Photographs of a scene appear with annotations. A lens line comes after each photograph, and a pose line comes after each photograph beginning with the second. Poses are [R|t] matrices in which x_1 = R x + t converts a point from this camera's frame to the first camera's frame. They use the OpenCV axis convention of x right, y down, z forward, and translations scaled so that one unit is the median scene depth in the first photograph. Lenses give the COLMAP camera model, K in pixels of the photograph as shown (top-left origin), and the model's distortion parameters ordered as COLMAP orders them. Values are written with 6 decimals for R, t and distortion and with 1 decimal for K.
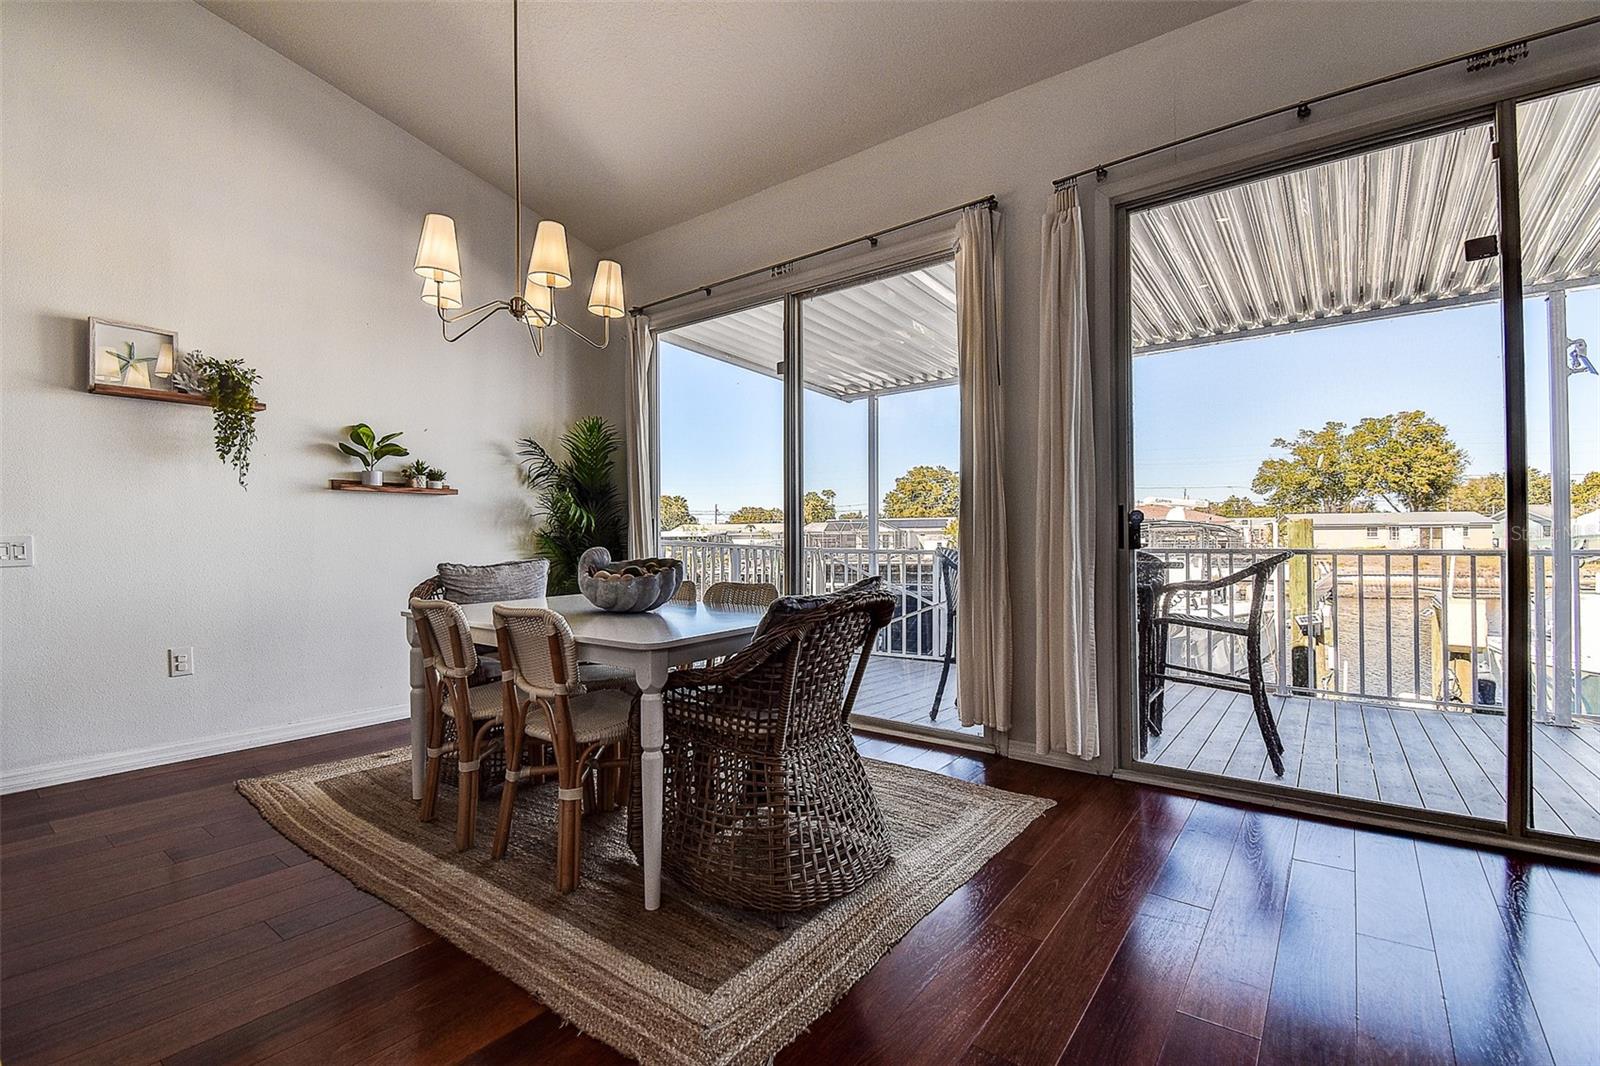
lens RADIAL K [[723.5, 0, 796.7], [0, 723.5, 533.9], [0, 0, 1]] dist [0.007880, -0.007932]
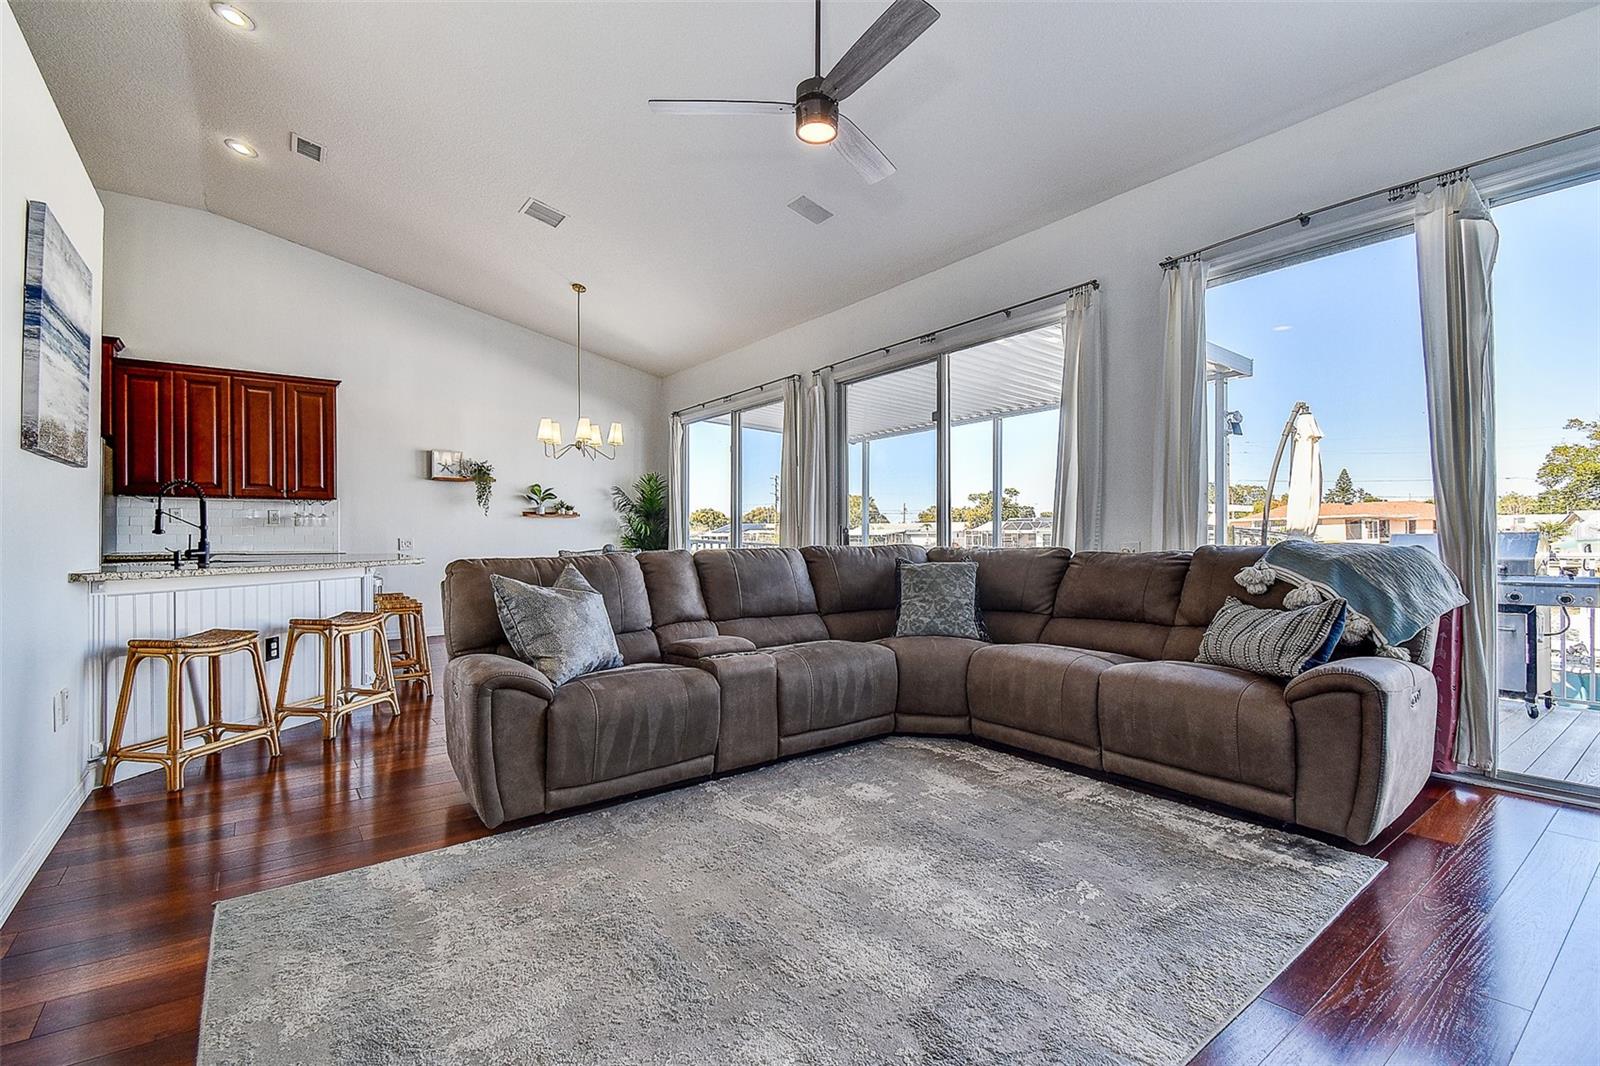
lens RADIAL K [[723.5, 0, 796.0], [0, 723.5, 529.9], [0, 0, 1]] dist [0.007880, -0.007932]
pose [[0.962065, 0.001744, -0.272816, 0.576029], [-0.002466, 0.999994, -0.002303, -0.014025], [0.272810, 0.002888, 0.962064, -0.672329]]
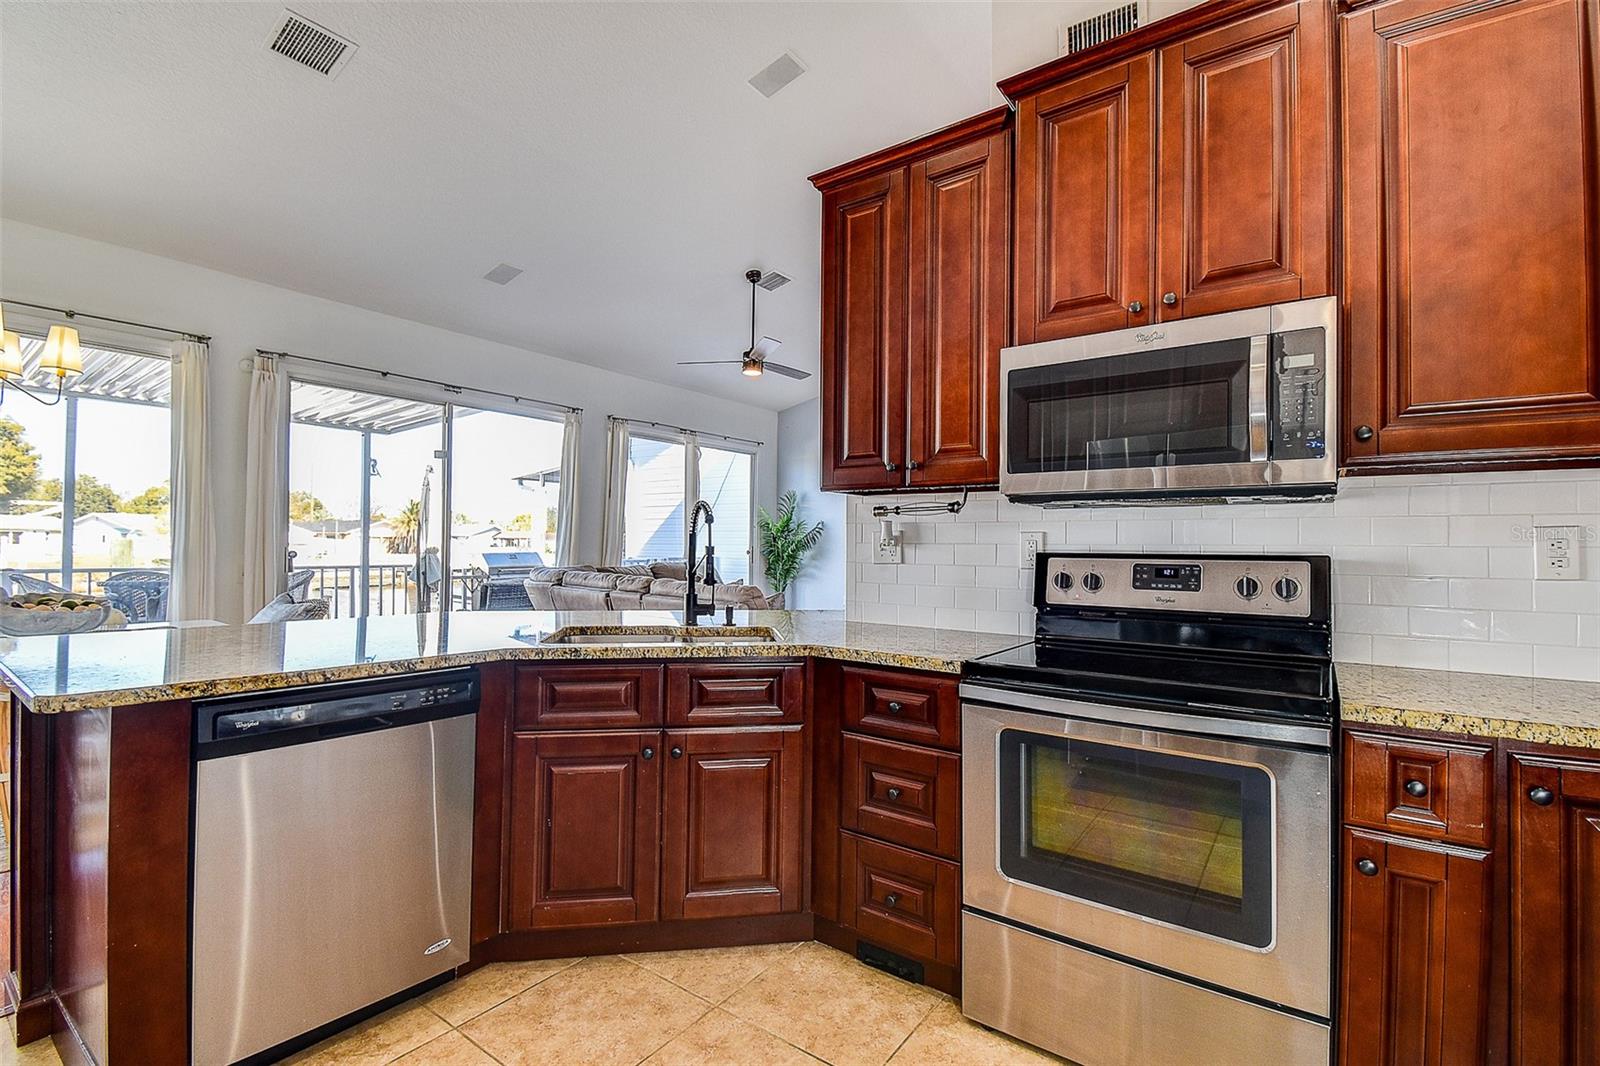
lens RADIAL K [[709.3, 0, 801.8], [0, 709.3, 530.0], [0, 0, 1]] dist [-0.001726, -0.000023]
pose [[-0.020620, 0.029699, 0.999346, -0.856603], [-0.018671, 0.999373, -0.030085, -0.031716], [-0.999613, -0.019279, -0.020053, -0.146262]]
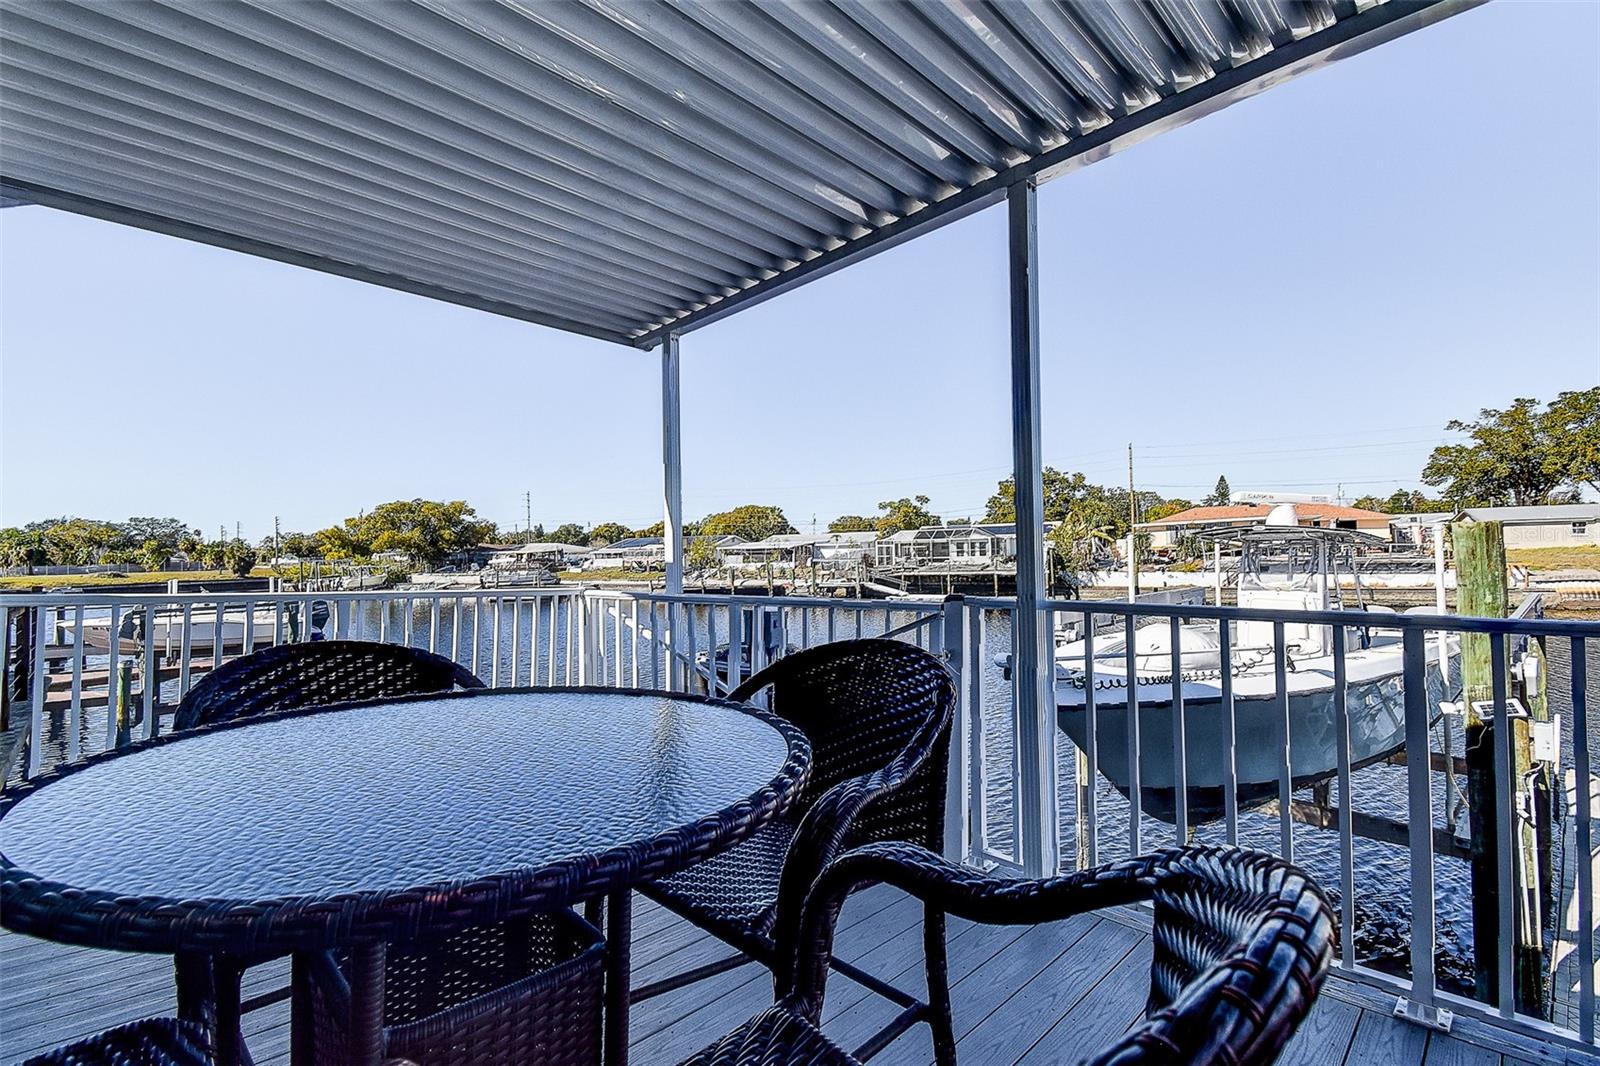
lens RADIAL K [[723.5, 0, 796.5], [0, 723.5, 537.1], [0, 0, 1]] dist [0.007880, -0.007932]
pose [[0.988027, -0.020149, -0.152960, 0.471061], [0.019040, 0.999781, -0.008708, -0.024711], [0.153102, 0.005691, 0.988194, 0.664612]]
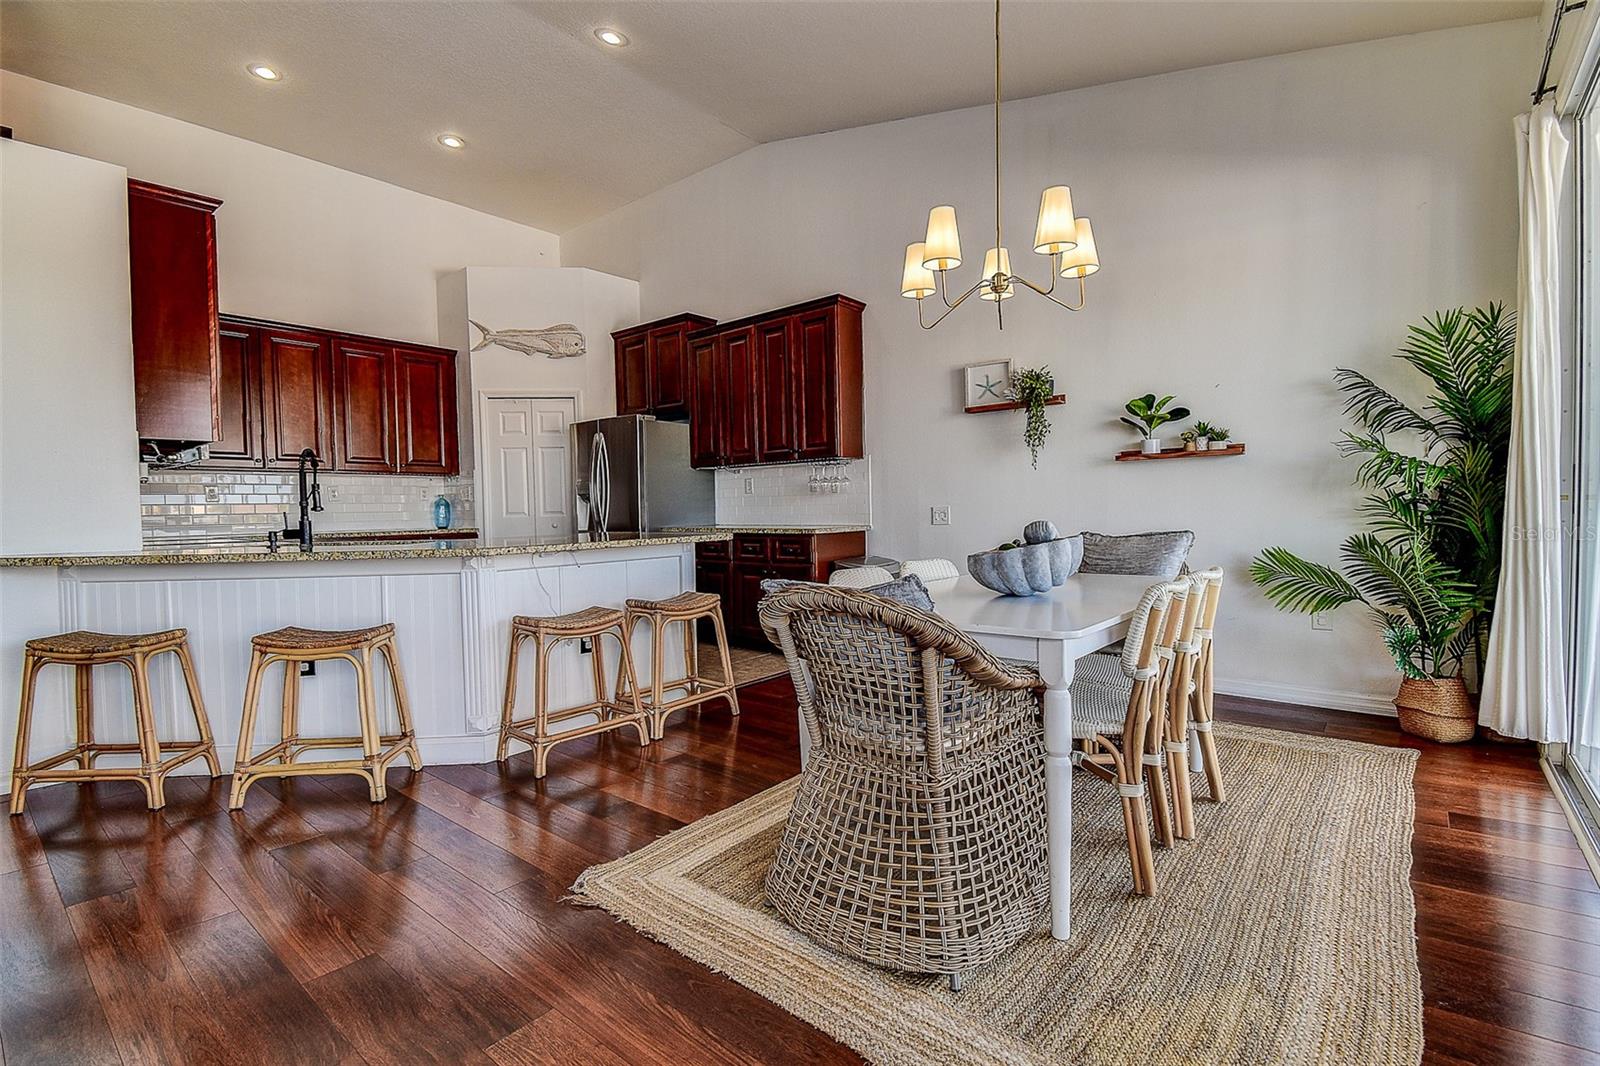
lens RADIAL K [[723.5, 0, 789.6], [0, 723.5, 537.2], [0, 0, 1]] dist [0.007880, -0.007932]
pose [[-0.046713, 0.042133, -0.998019, 0.385613], [0.023699, 0.998876, 0.041059, -0.002268], [0.998627, -0.021734, -0.047659, 0.437782]]
